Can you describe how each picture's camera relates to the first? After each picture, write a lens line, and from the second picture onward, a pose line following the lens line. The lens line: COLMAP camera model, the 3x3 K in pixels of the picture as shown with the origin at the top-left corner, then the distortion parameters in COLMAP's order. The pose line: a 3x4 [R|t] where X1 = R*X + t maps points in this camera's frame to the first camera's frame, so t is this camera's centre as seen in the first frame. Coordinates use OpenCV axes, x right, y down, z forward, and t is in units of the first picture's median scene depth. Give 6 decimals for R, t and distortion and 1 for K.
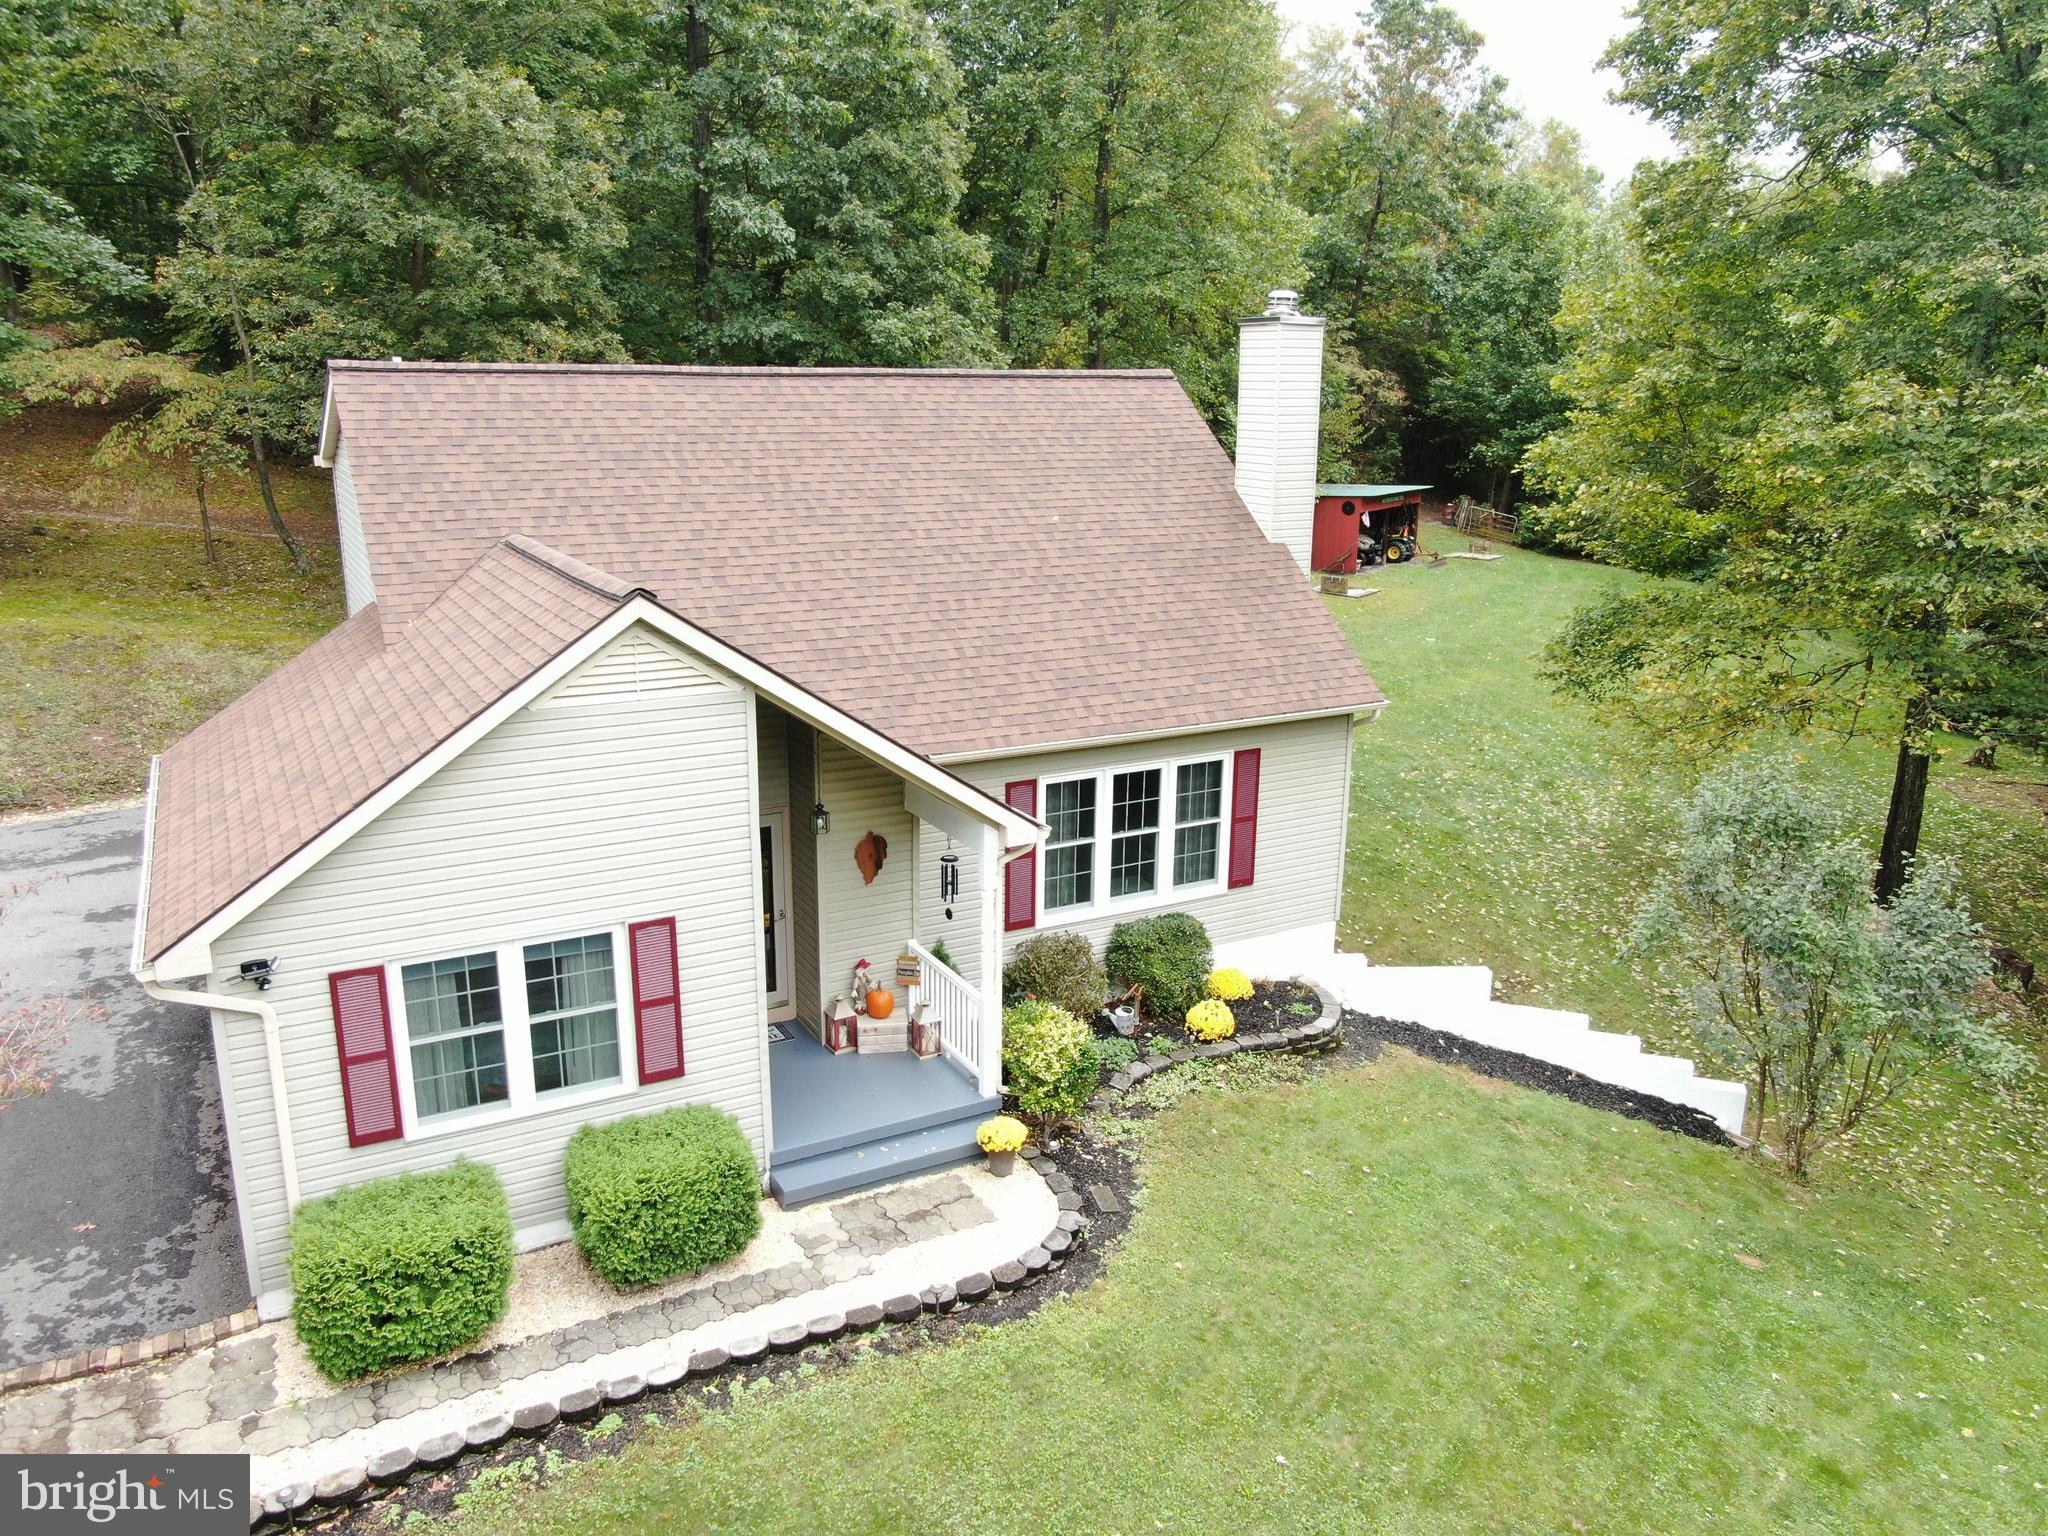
lens RADIAL K [[1474.0, 0, 1024.2], [0, 1474.0, 770.4], [0, 0, 1]] dist [-0.020972, 0.010773]
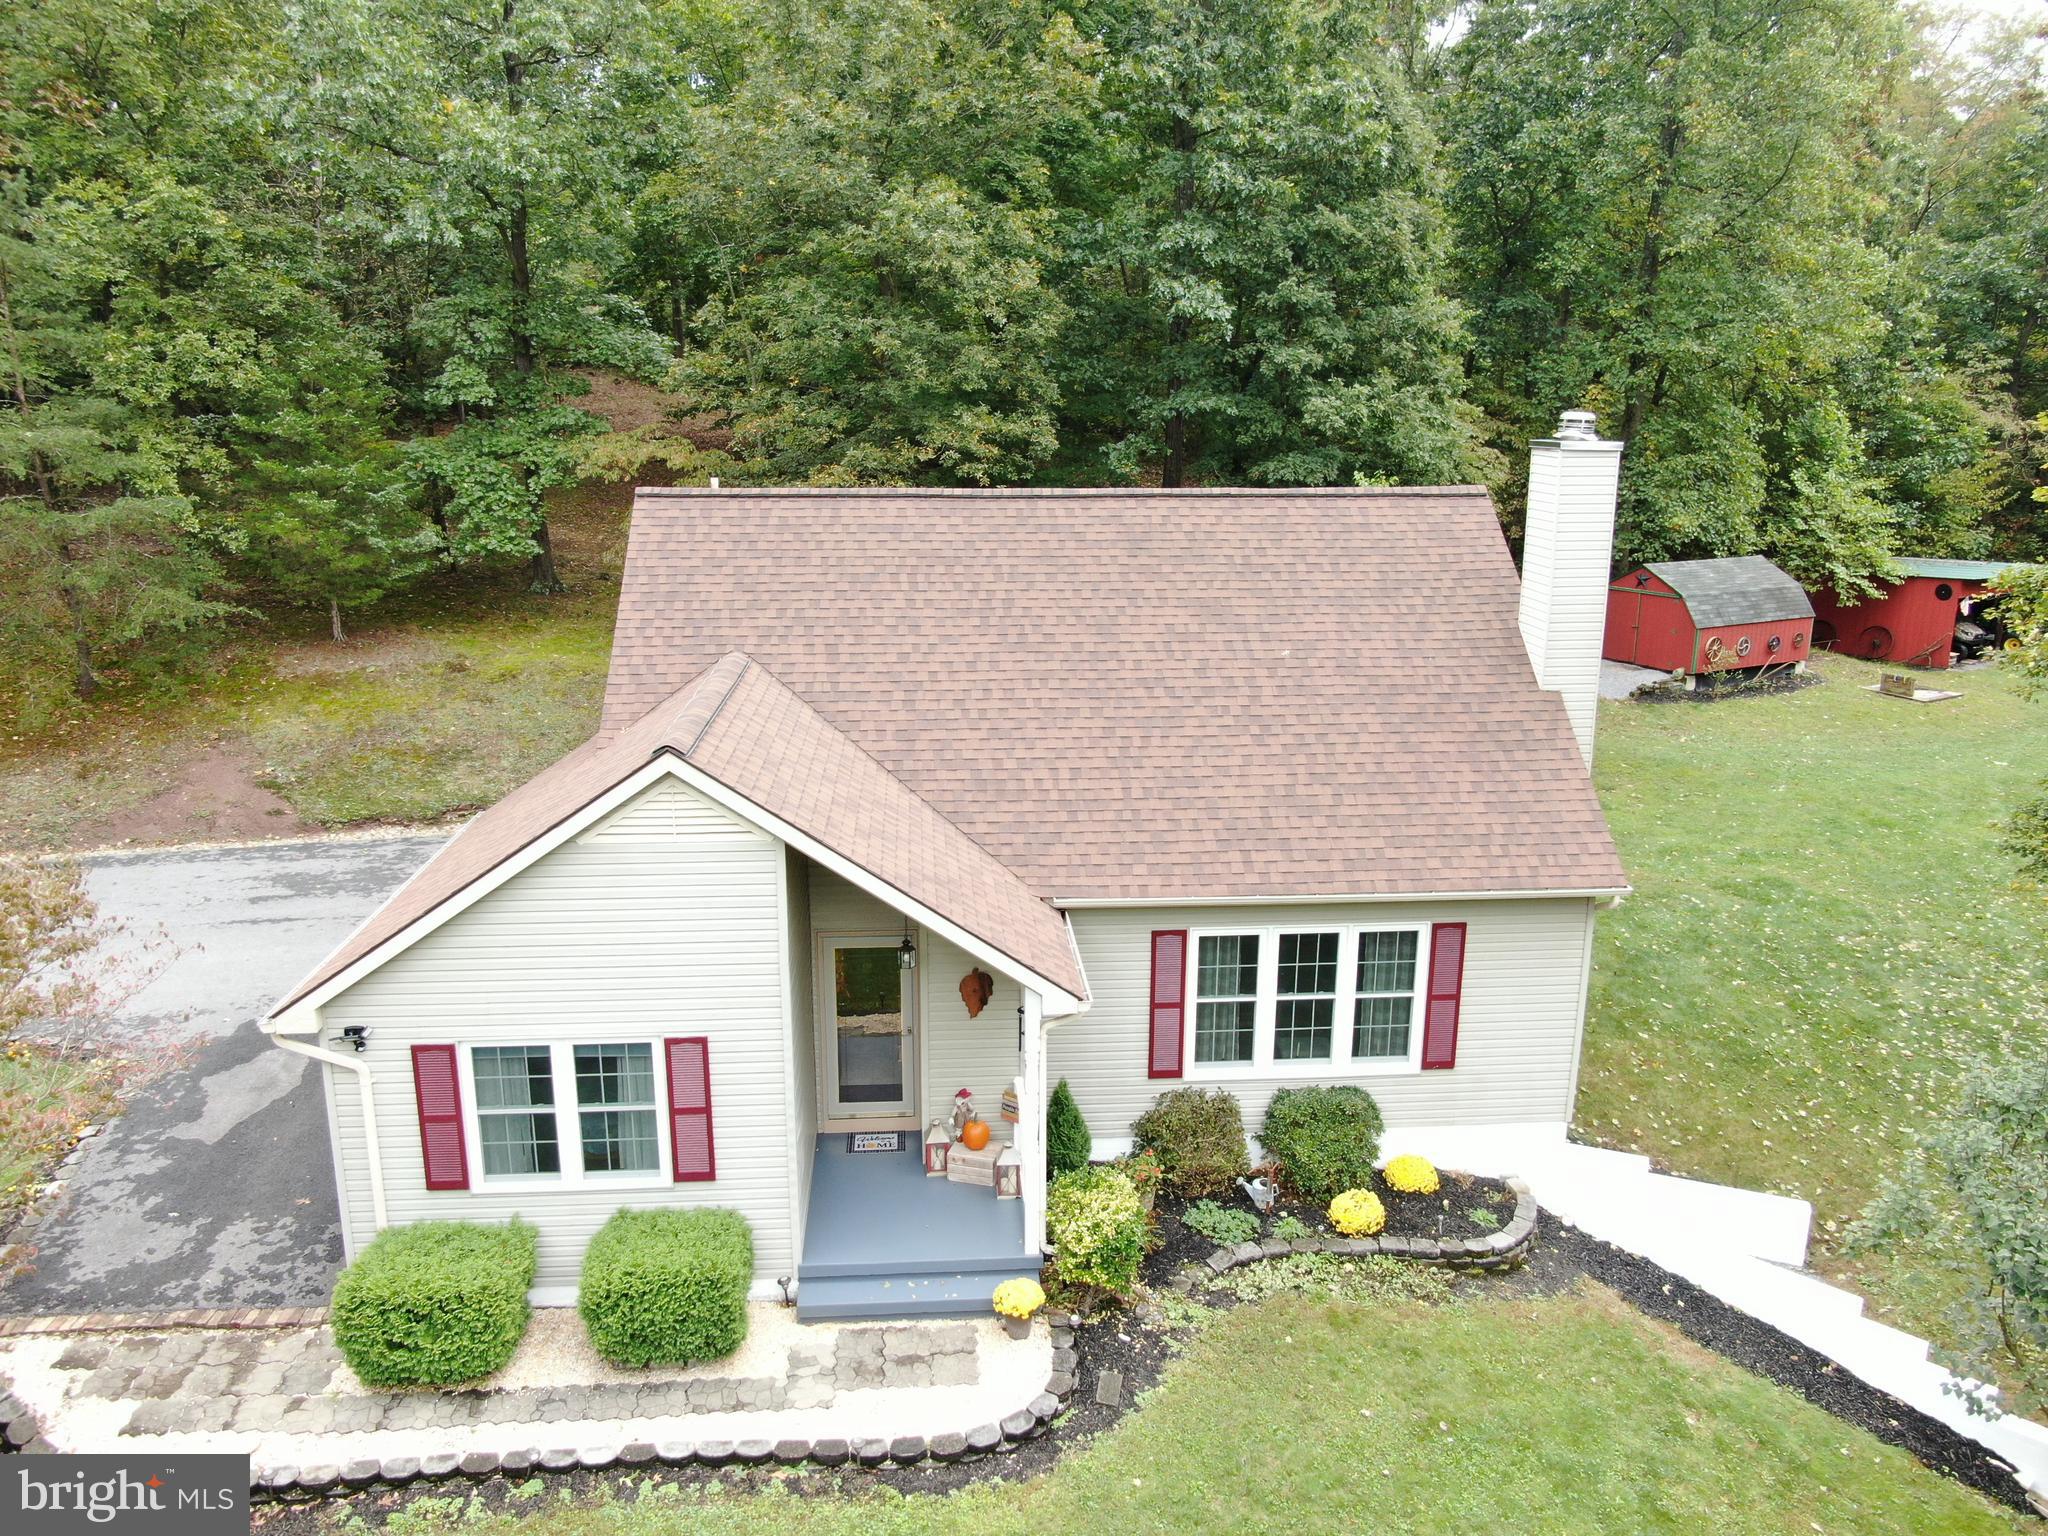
lens RADIAL K [[1474.0, 0, 1024.8], [0, 1474.0, 770.4], [0, 0, 1]] dist [-0.020972, 0.010773]
pose [[0.909185, 0.096272, -0.405111, 0.288668], [-0.101471, 0.994801, 0.008677, -0.094509], [0.403840, 0.033218, 0.914226, 0.063250]]
